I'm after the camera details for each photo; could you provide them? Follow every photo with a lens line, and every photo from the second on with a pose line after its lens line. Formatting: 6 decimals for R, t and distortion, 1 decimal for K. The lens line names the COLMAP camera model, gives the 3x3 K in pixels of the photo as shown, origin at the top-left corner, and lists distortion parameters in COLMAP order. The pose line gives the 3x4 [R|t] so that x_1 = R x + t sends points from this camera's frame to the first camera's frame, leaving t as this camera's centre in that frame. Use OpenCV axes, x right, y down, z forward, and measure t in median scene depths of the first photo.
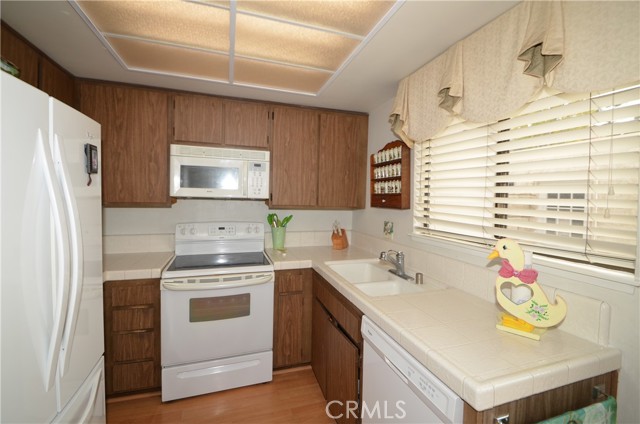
lens RADIAL K [[279.8, 0, 319.2], [0, 279.8, 202.9], [0, 0, 1]] dist [0.010487, -0.014480]
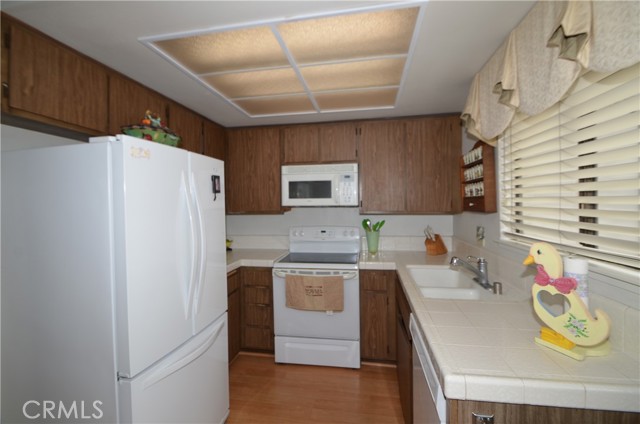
lens RADIAL K [[279.8, 0, 319.2], [0, 279.8, 202.9], [0, 0, 1]] dist [0.010487, -0.014480]
pose [[0.881939, -0.032500, -0.470242, 0.246683], [0.020393, 0.999317, -0.030820, 0.006843], [0.470923, 0.017592, 0.881999, -0.074402]]
